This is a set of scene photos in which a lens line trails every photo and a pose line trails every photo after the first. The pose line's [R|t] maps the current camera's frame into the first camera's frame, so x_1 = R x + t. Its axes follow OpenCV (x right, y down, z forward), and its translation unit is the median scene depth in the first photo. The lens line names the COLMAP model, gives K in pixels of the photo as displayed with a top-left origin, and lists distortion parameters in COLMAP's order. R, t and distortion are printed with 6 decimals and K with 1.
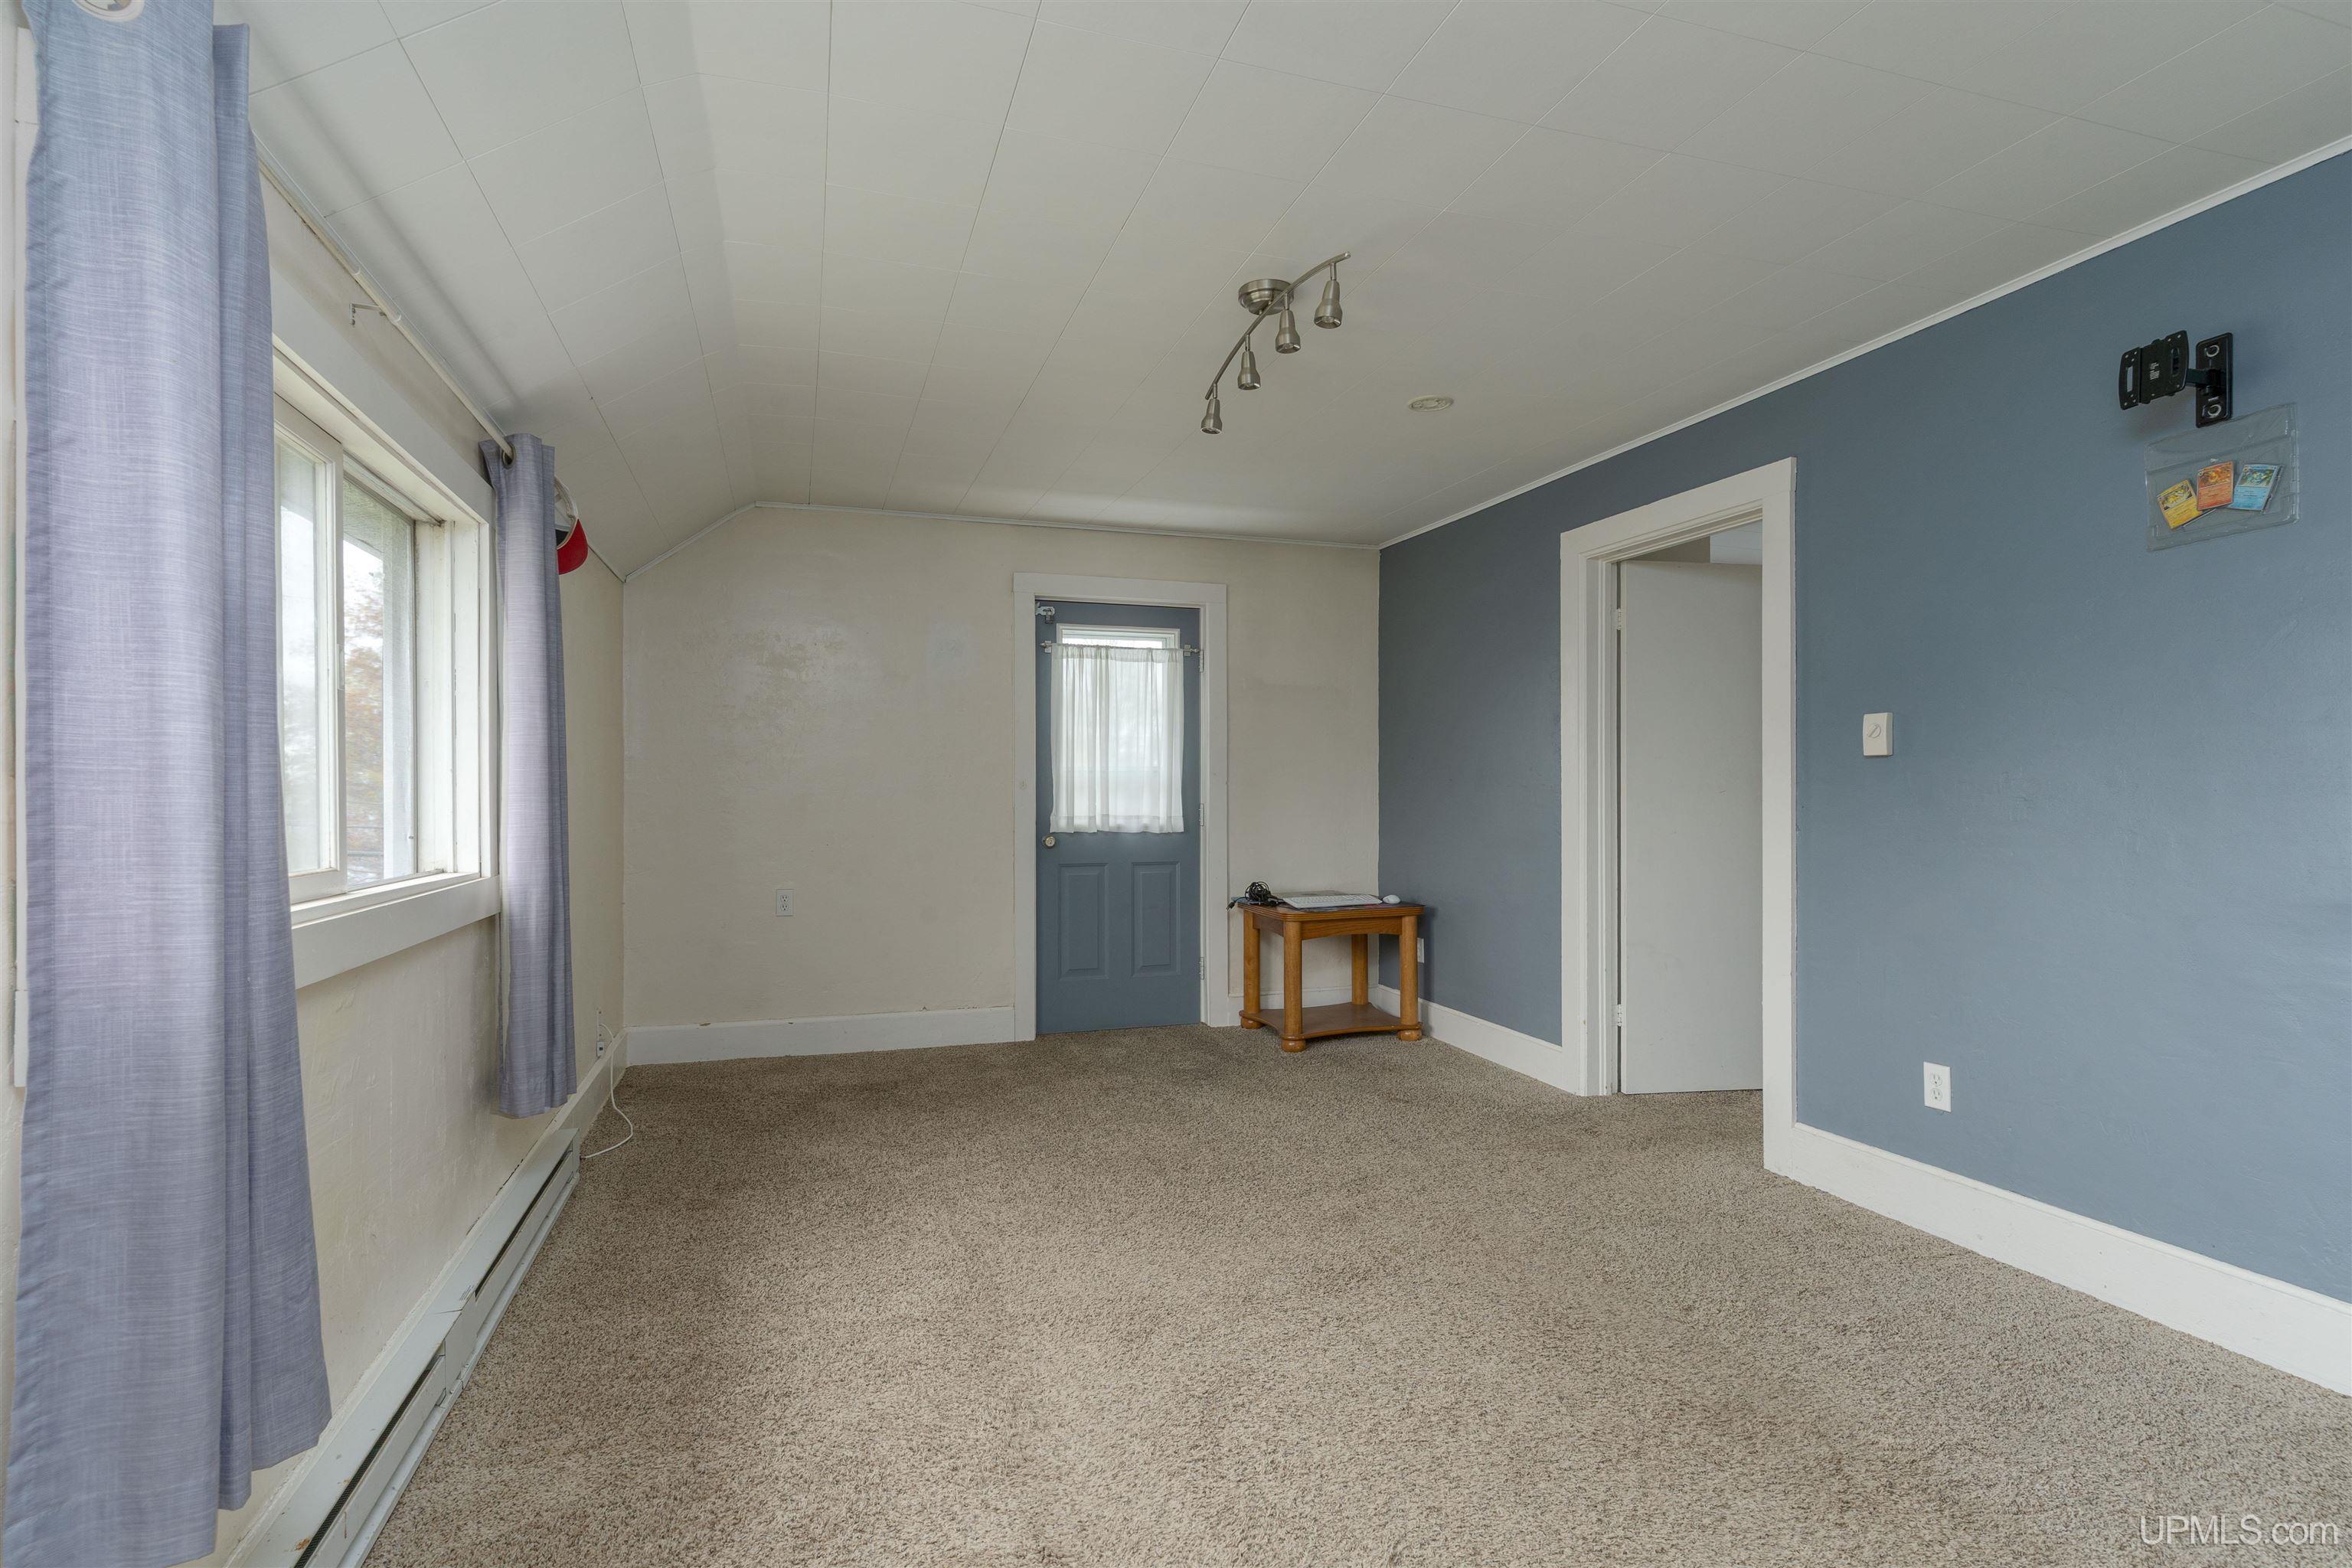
lens RADIAL K [[1124.6, 0, 1175.2], [0, 1124.6, 789.3], [0, 0, 1]] dist [0.001401, 0.002239]
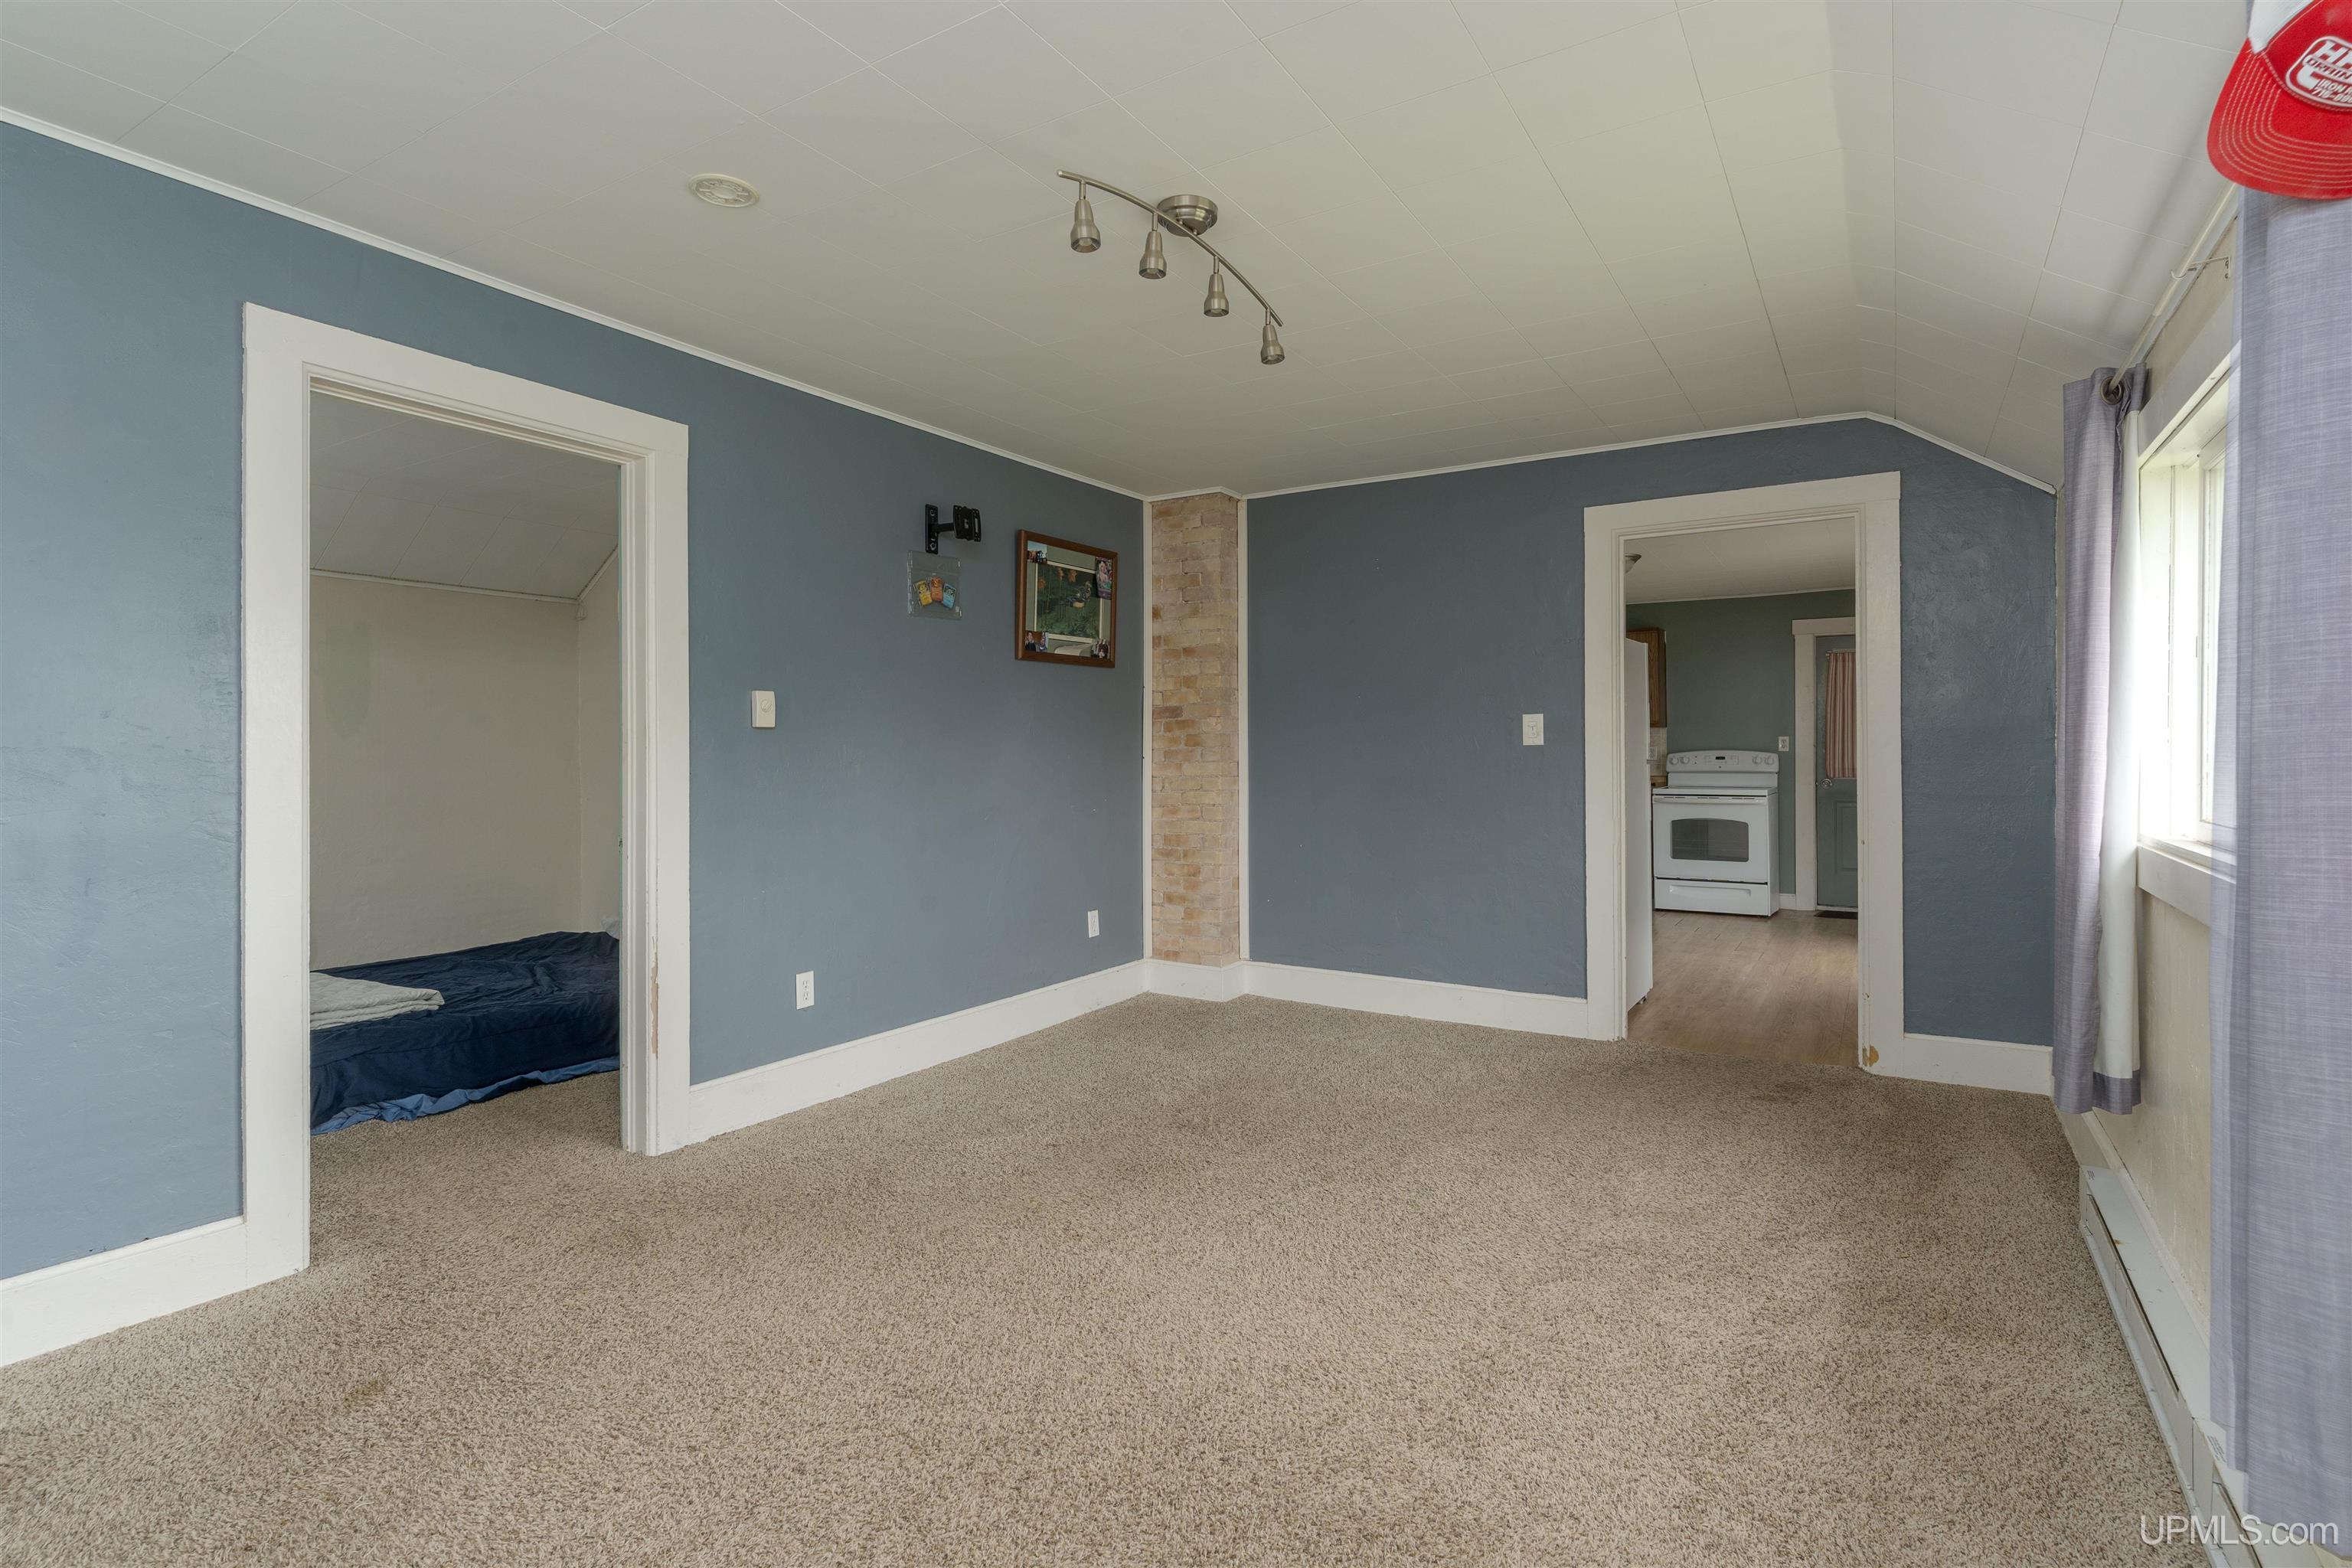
lens RADIAL K [[1124.6, 0, 1161.5], [0, 1124.6, 760.5], [0, 0, 1]] dist [0.001401, 0.002239]
pose [[-0.624697, 0.003270, 0.780861, -0.596812], [0.002398, 0.999995, -0.002269, 0.008711], [-0.780864, 0.000455, -0.624701, 1.550978]]
